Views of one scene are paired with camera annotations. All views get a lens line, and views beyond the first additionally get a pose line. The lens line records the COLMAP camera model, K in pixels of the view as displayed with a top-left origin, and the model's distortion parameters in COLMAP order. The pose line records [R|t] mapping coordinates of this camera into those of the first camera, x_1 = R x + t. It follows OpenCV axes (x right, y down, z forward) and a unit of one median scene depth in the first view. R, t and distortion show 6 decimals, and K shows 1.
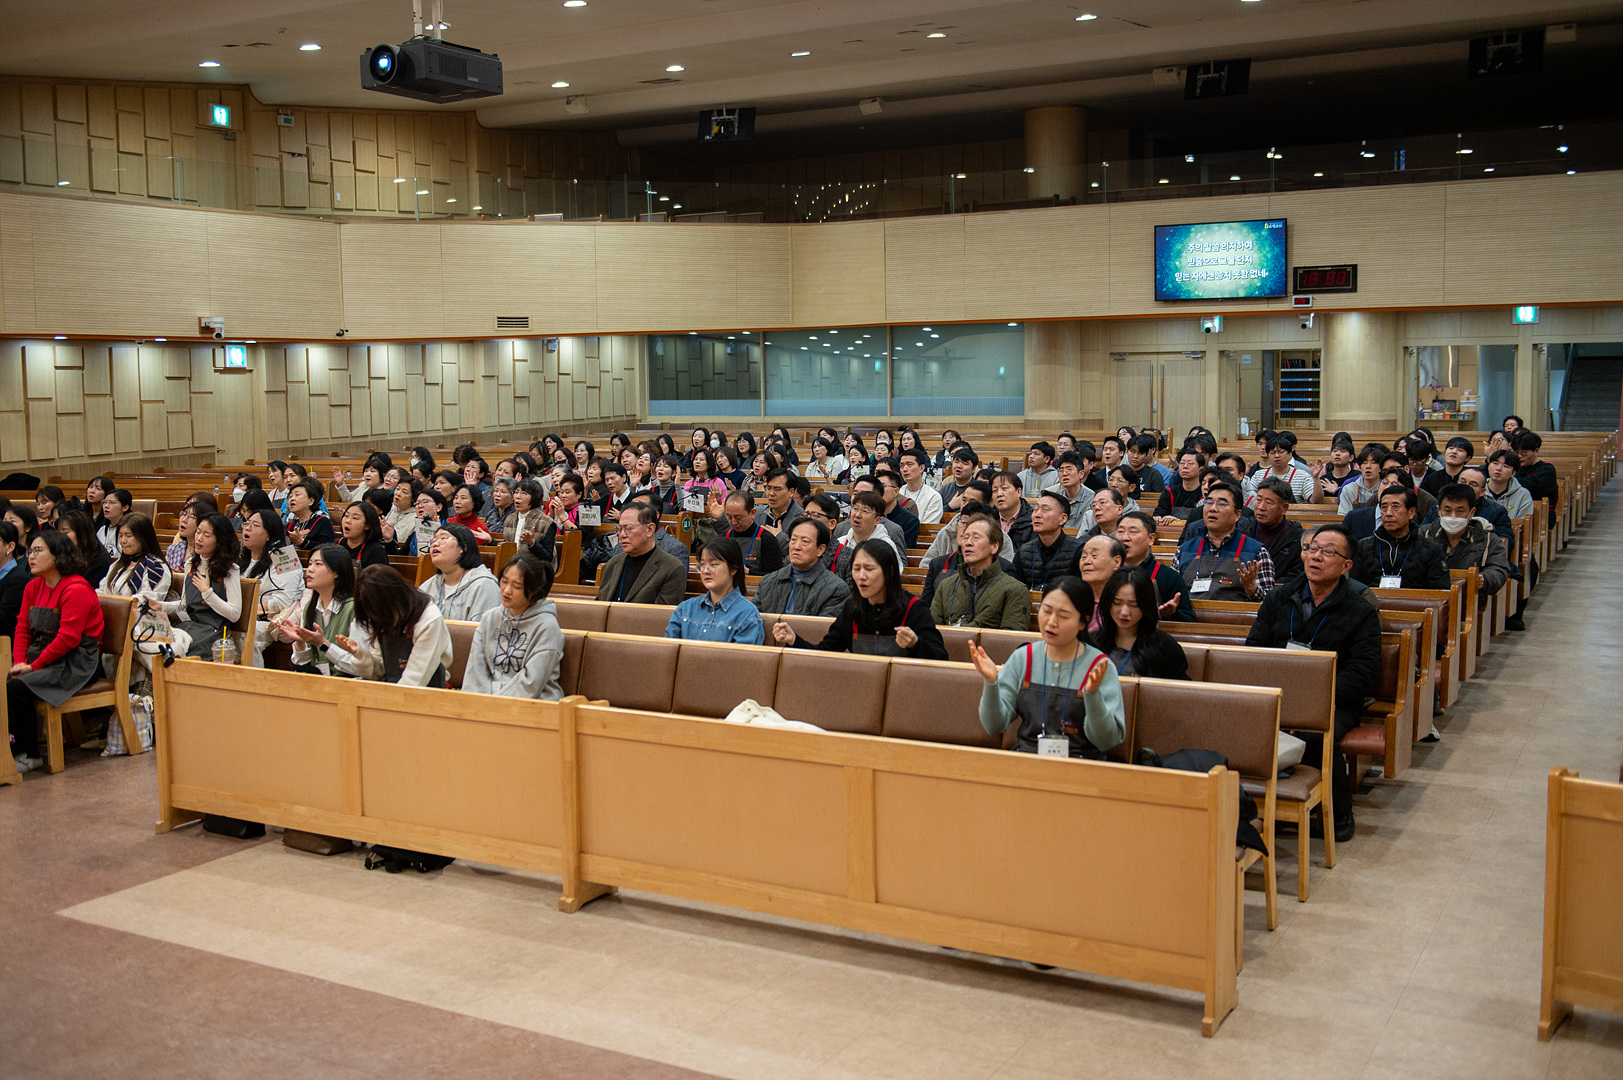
lens RADIAL K [[1602.6, 0, 807.8], [0, 1602.6, 500.6], [0, 0, 1]] dist [-0.009794, -0.004260]
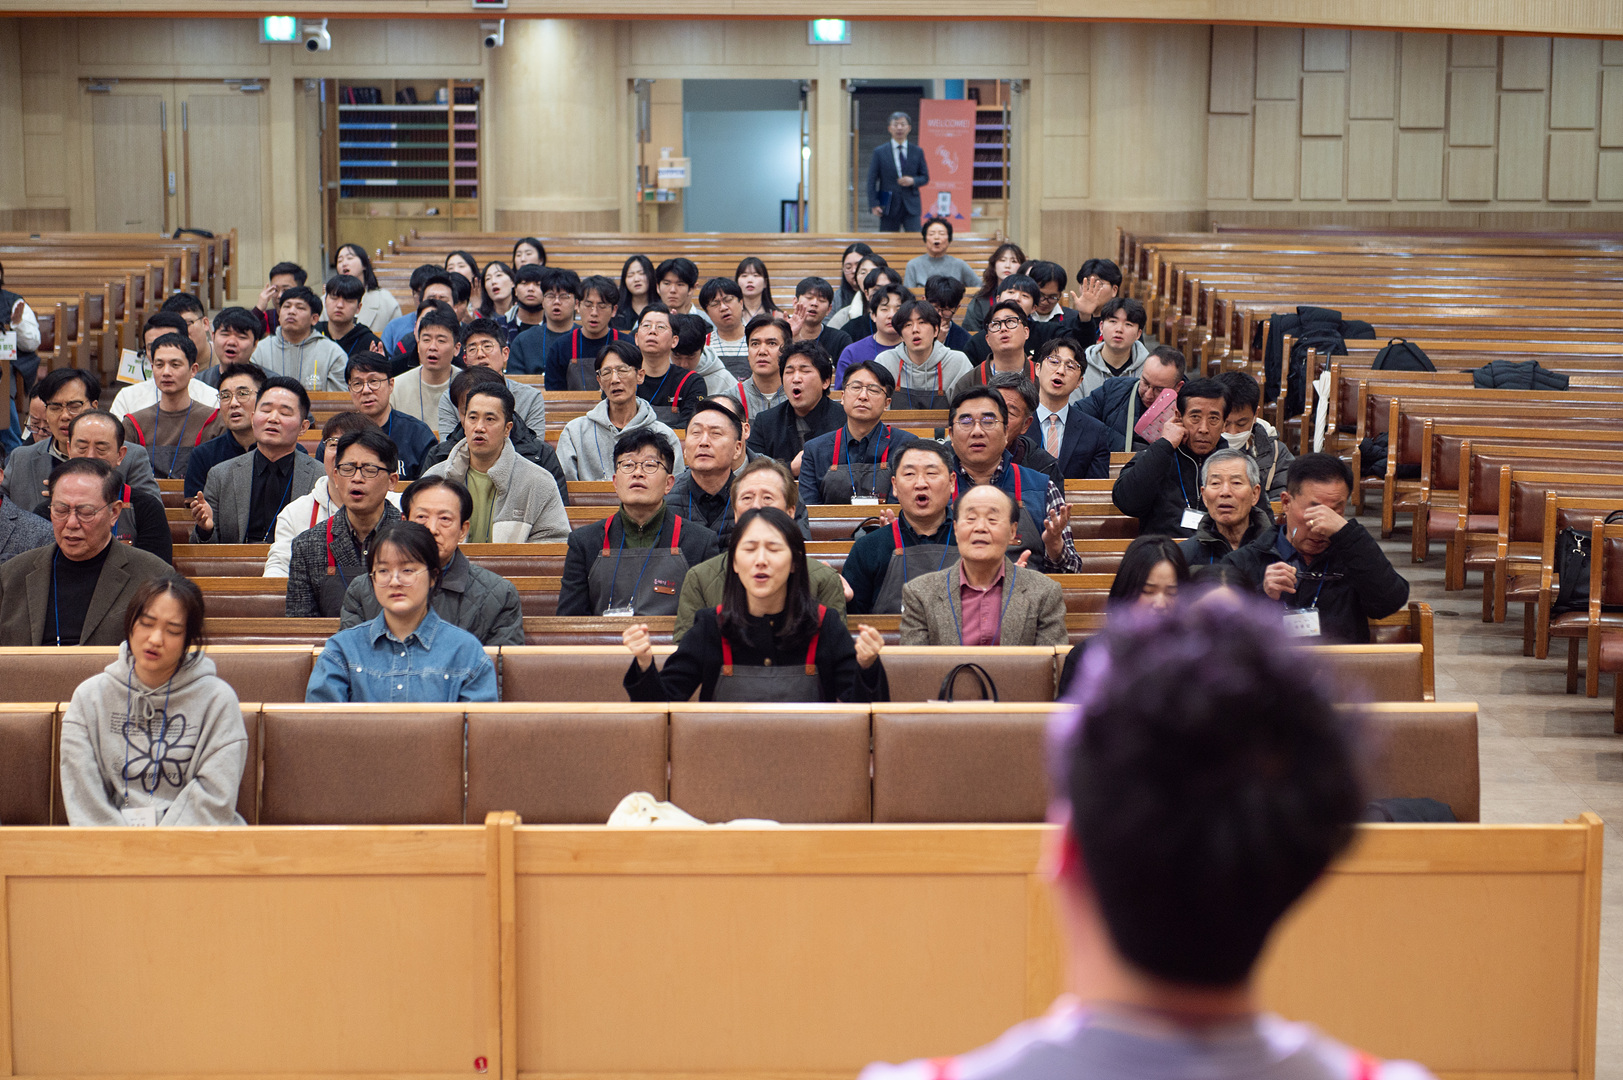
lens RADIAL K [[3257.2, 0, 811.5], [0, 3257.2, 540.0], [0, 0, 1]] dist [0.030711, -0.211261]
pose [[0.860390, -0.057505, 0.506382, -0.298378], [0.024268, 0.997109, 0.071998, -0.029126], [-0.509059, -0.049658, 0.859298, -0.044233]]
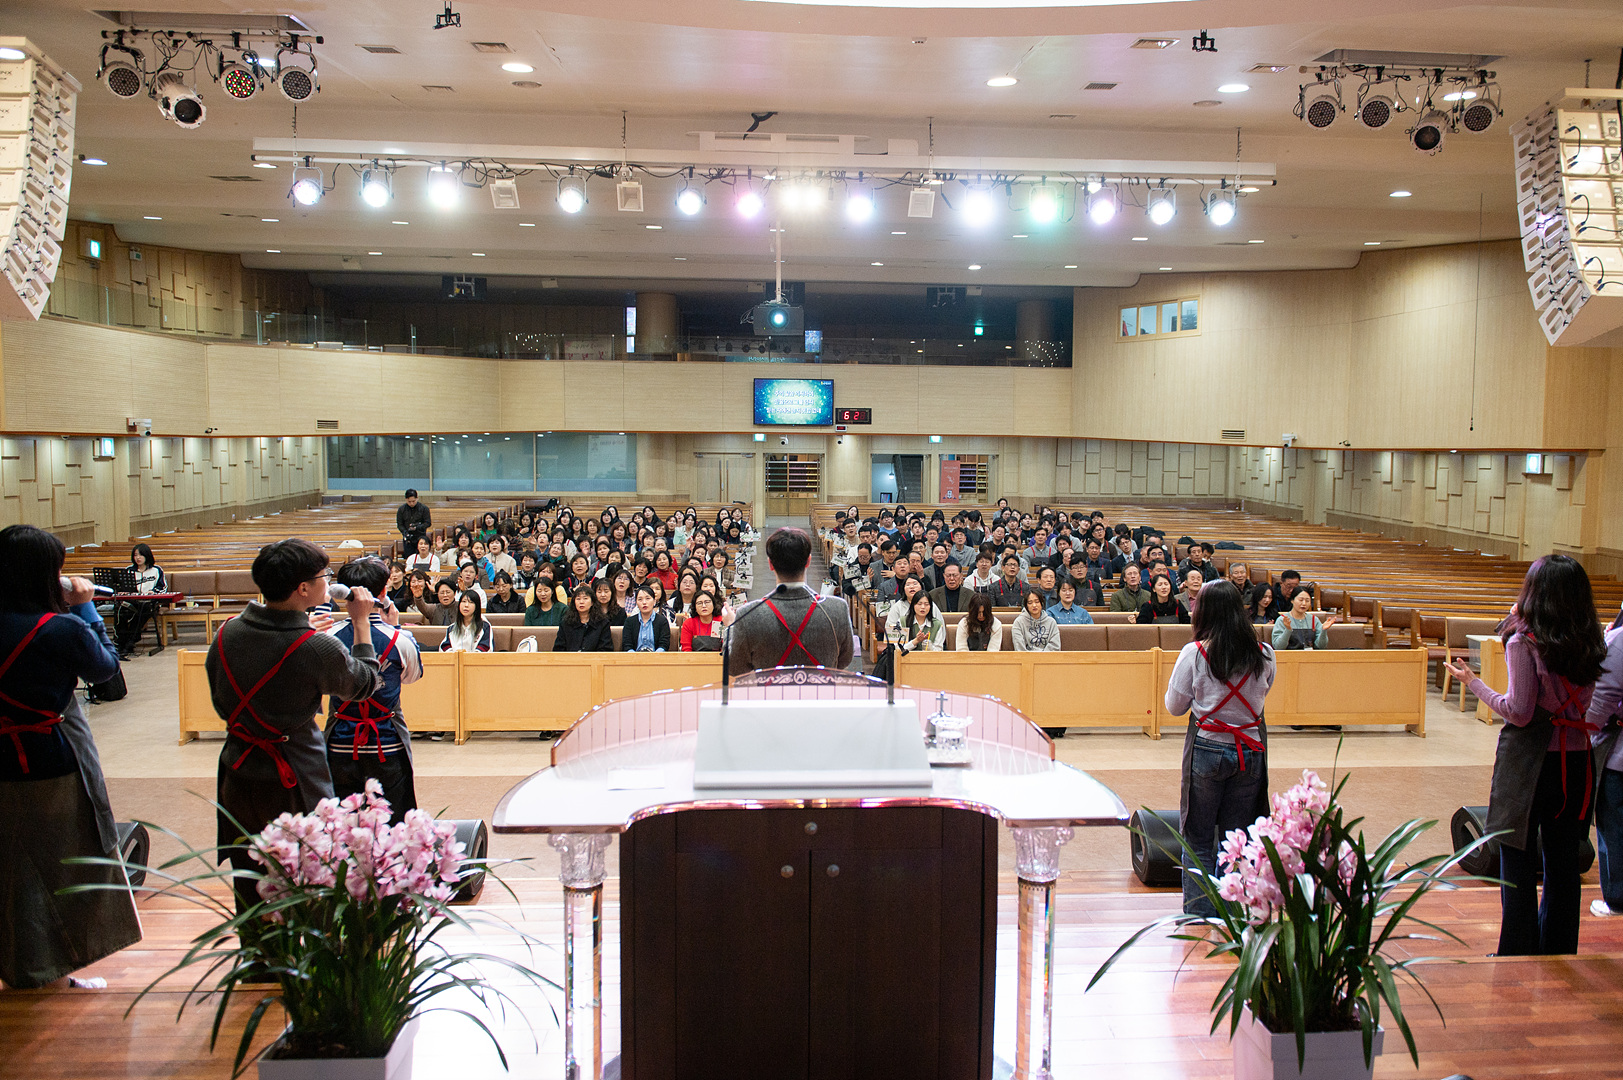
lens RADIAL K [[1174.1, 0, 821.3], [0, 1174.1, 532.7], [0, 0, 1]] dist [-0.005822, -0.002565]
pose [[0.838551, -0.019317, 0.544481, -0.689416], [0.021406, 0.999768, 0.002502, -0.027123], [-0.544403, 0.009557, 0.838769, -0.079784]]
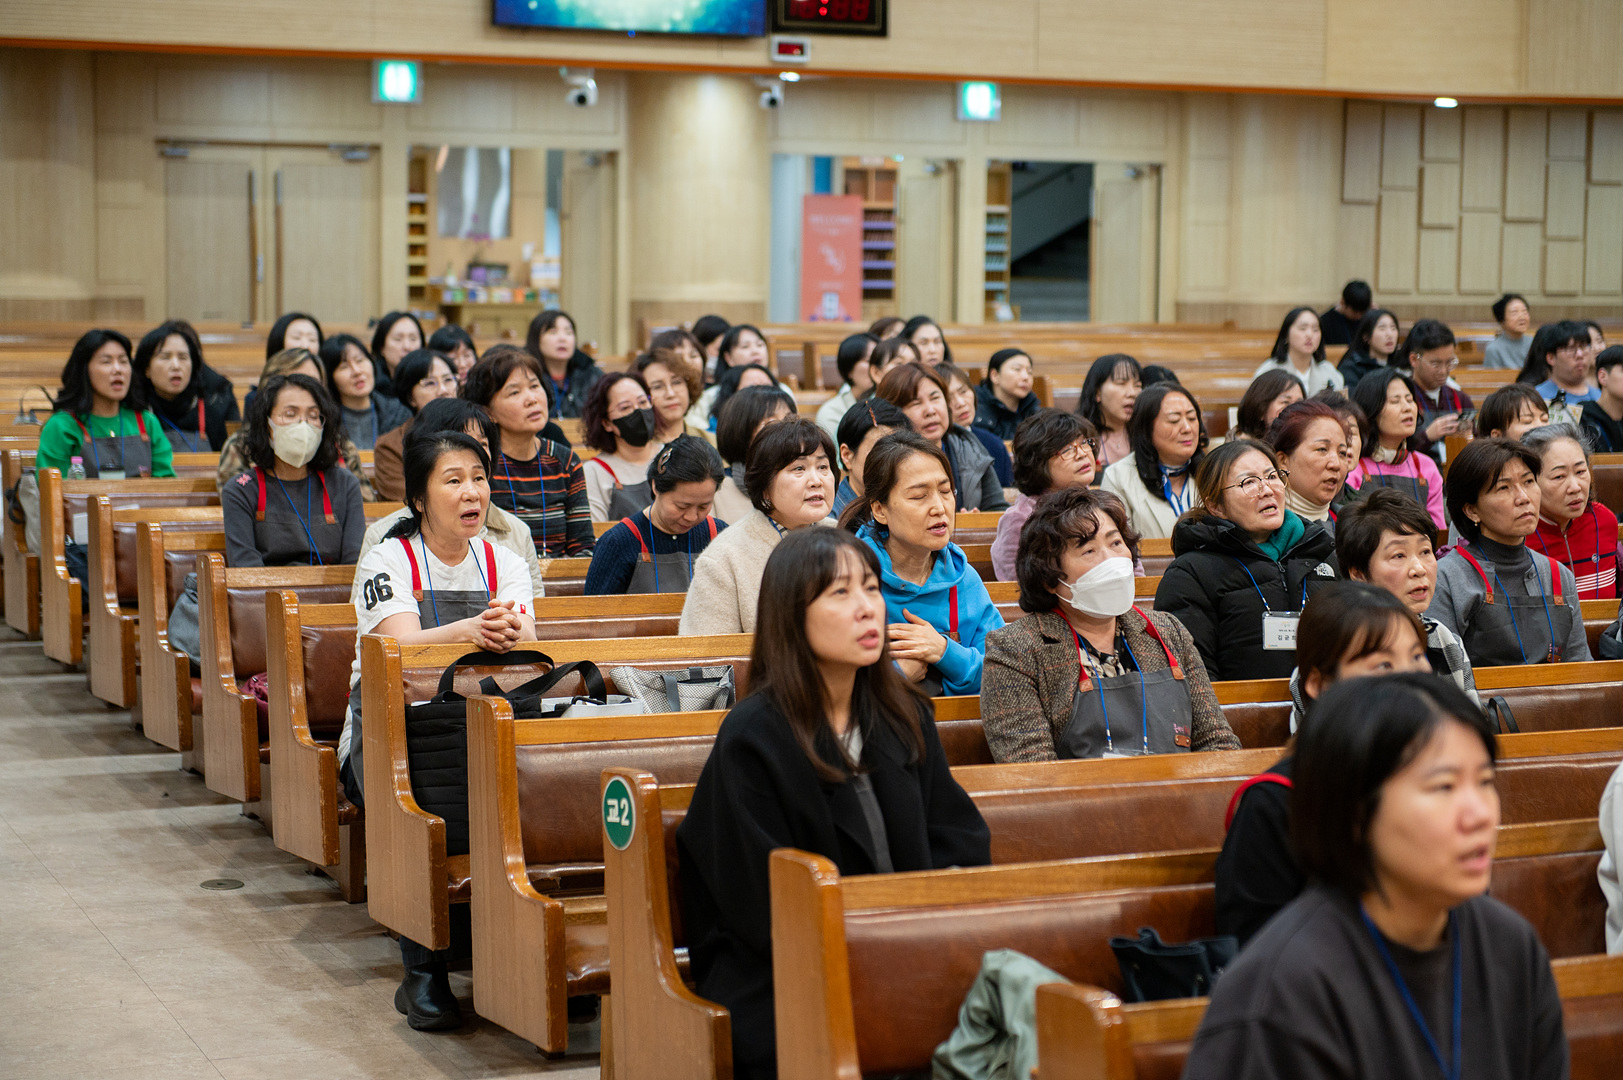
lens RADIAL K [[3180.4, 0, 810.9], [0, 3180.4, 500.1], [0, 0, 1]] dist [0.036706, -0.014232]
pose [[0.589548, -0.045904, 0.806428, -0.785006], [0.038922, 0.998839, 0.028402, -0.030781], [-0.806795, 0.014644, 0.590650, 0.760923]]
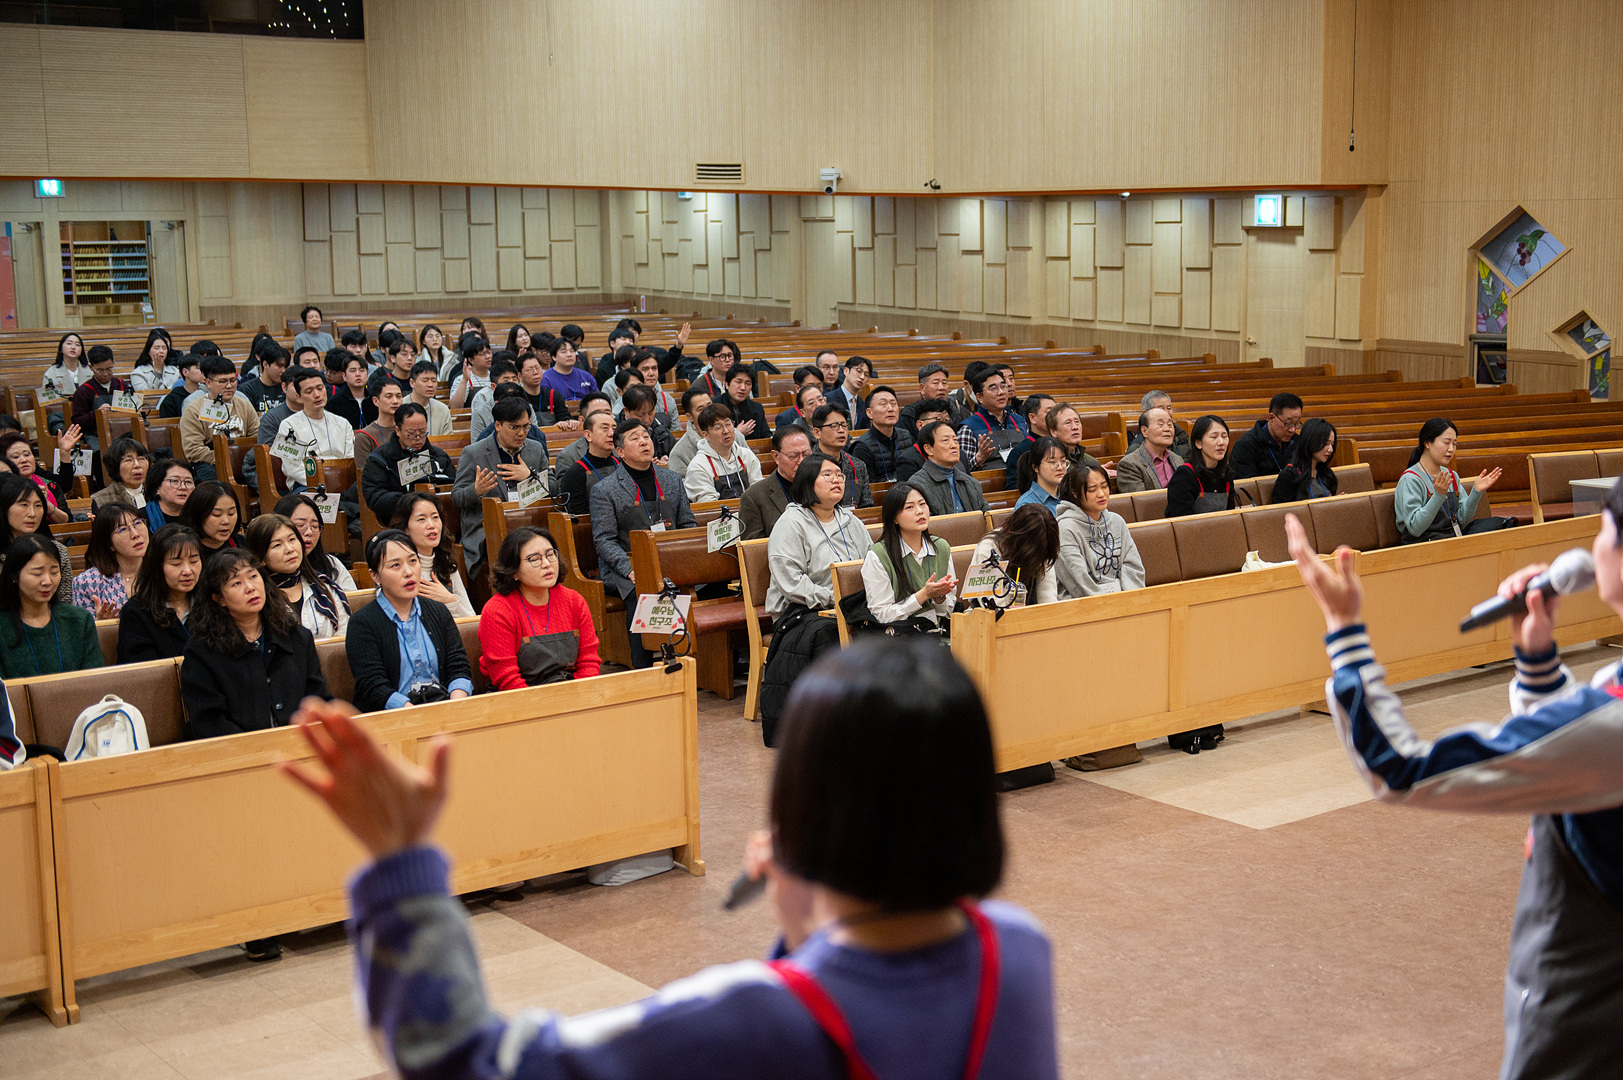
lens RADIAL K [[2157.6, 0, 857.7], [0, 2157.6, 543.4], [0, 0, 1]] dist [0.034215, 0.014750]
pose [[0.367787, -0.132154, 0.920472, -0.841165], [0.075630, 0.990822, 0.112035, -0.046446], [-0.926830, 0.028410, 0.374406, 0.327452]]
